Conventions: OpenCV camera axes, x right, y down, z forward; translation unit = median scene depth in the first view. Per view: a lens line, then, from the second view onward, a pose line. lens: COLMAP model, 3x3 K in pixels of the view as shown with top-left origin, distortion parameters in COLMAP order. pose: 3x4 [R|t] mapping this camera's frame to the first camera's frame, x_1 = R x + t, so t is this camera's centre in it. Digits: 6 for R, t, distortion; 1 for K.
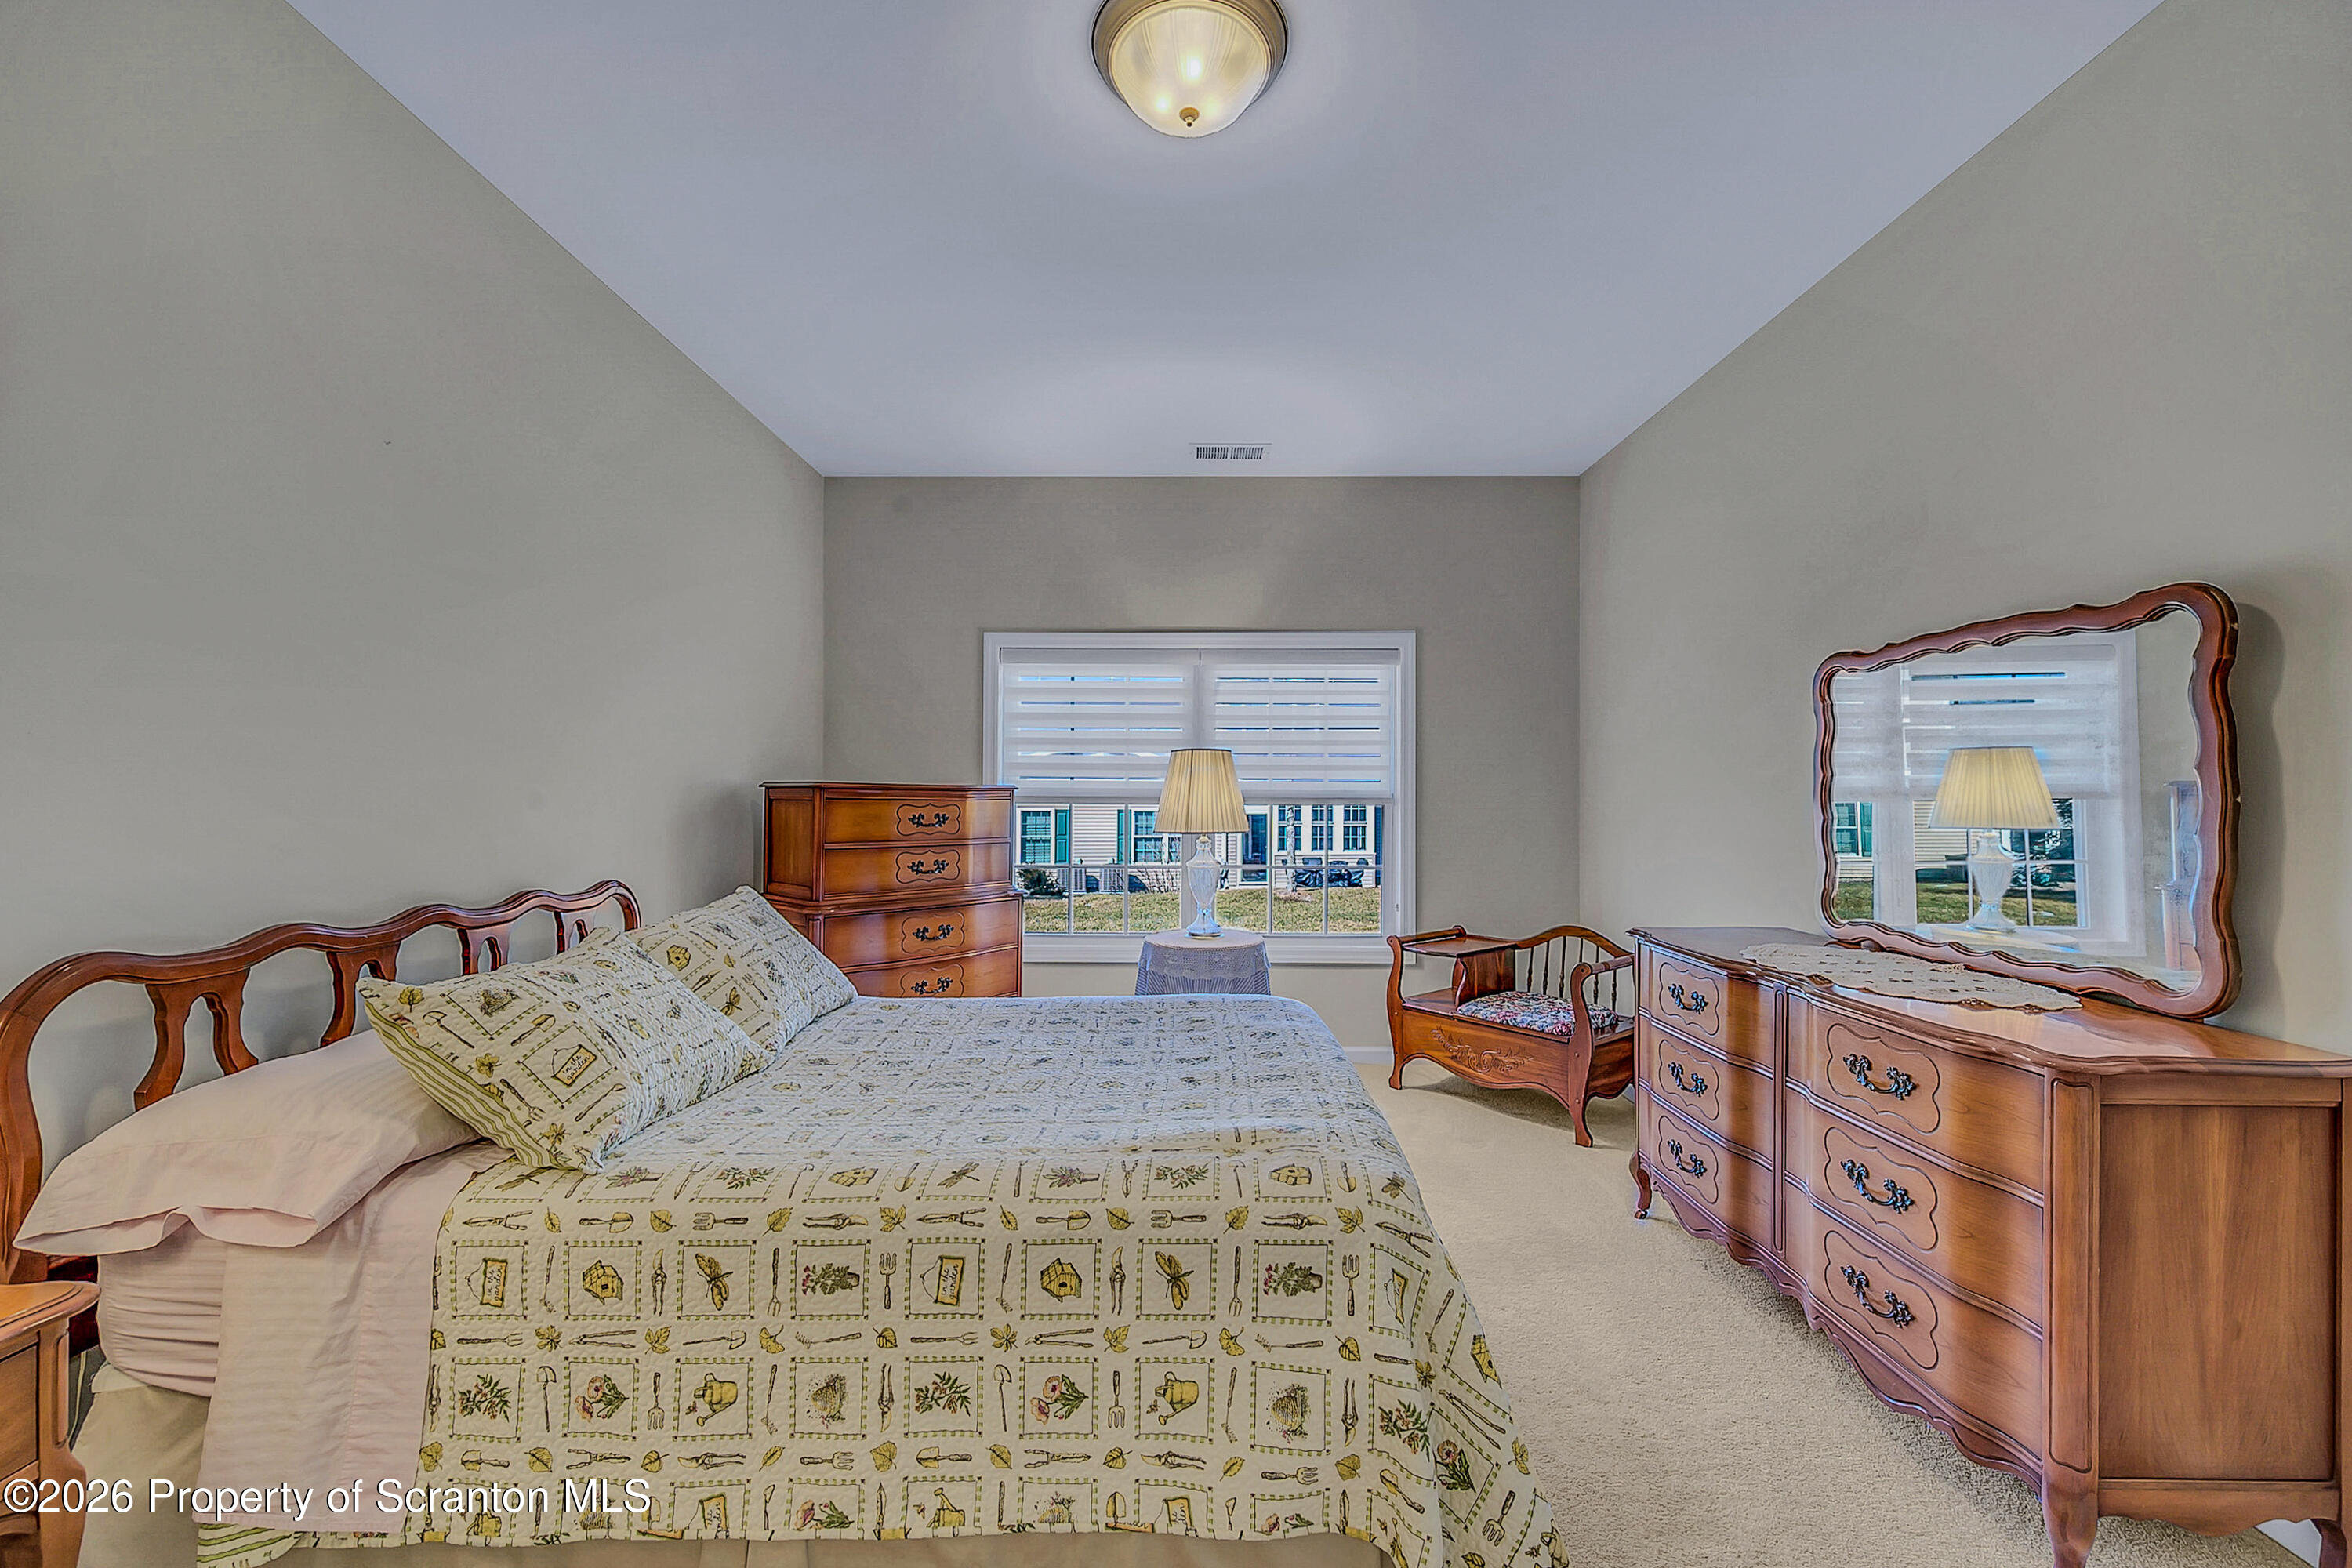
lens RADIAL K [[973.9, 0, 1189.2], [0, 973.9, 790.3], [0, 0, 1]] dist [-0.001529, -0.000237]
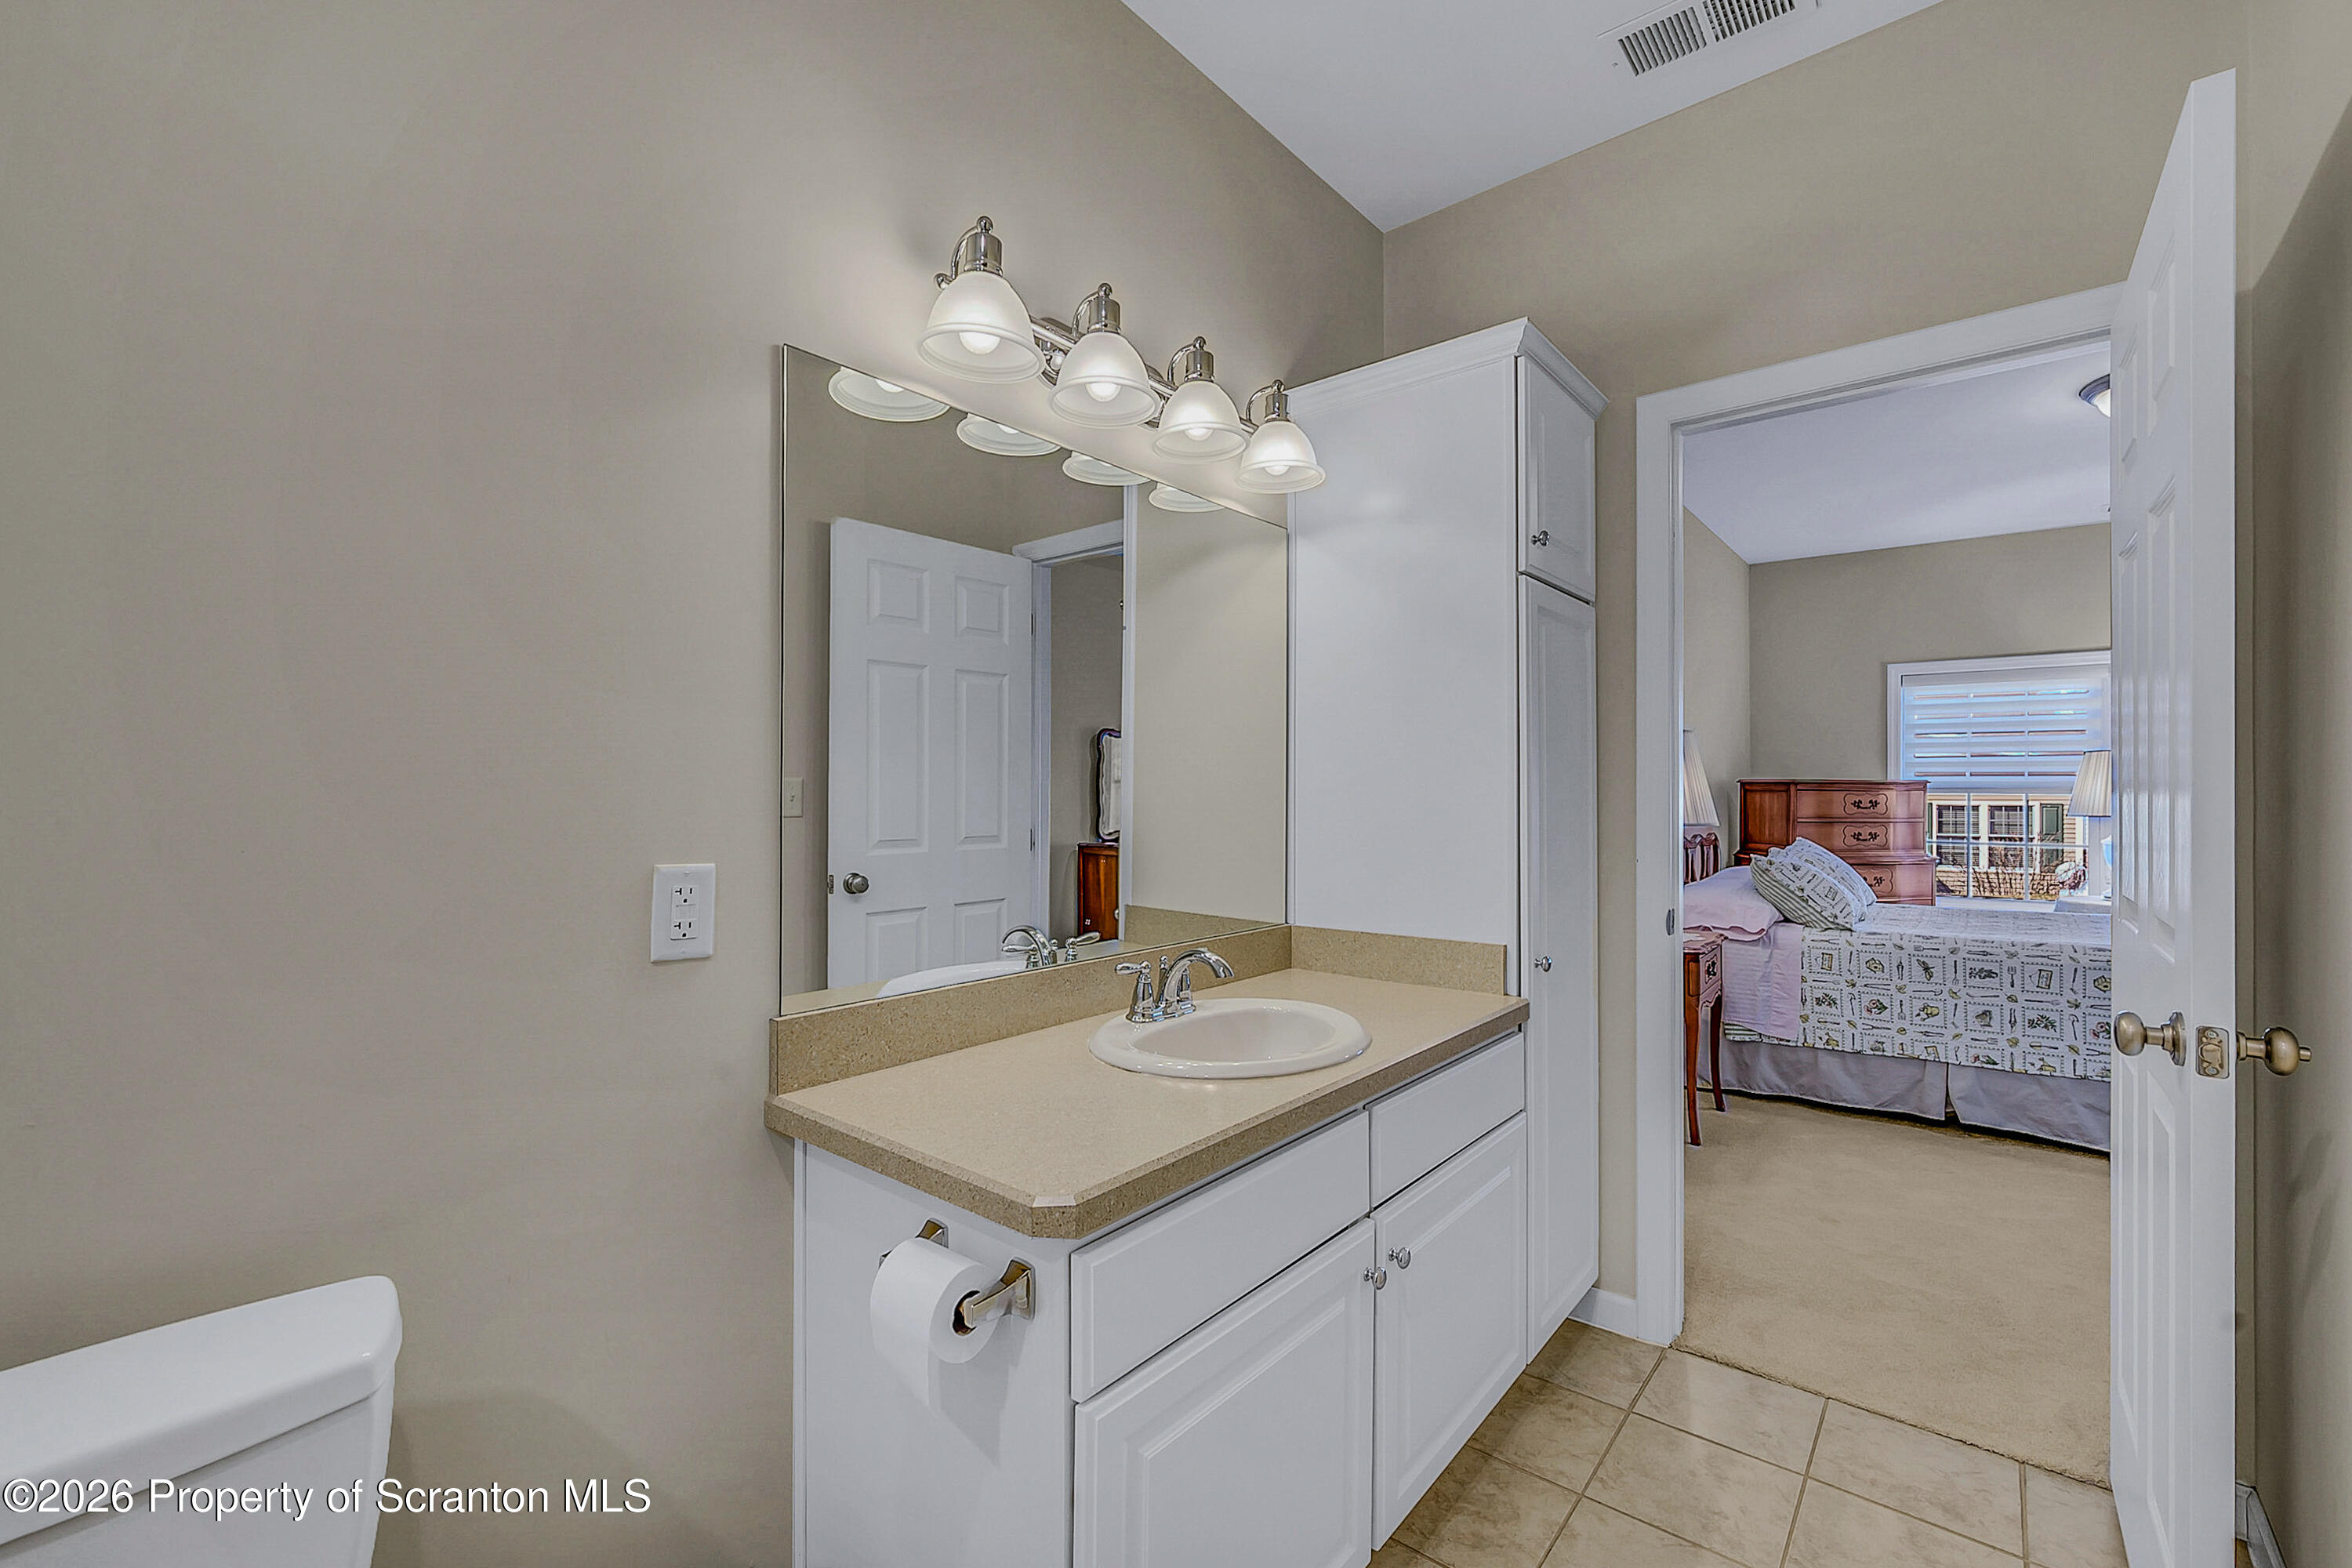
lens RADIAL K [[973.9, 0, 1189.2], [0, 973.9, 790.3], [0, 0, 1]] dist [-0.001529, -0.000237]
pose [[0.766689, -0.001401, -0.642017, -0.324260], [0.006385, 0.999965, 0.005443, -0.015046], [0.641986, -0.008272, 0.766671, -2.340037]]
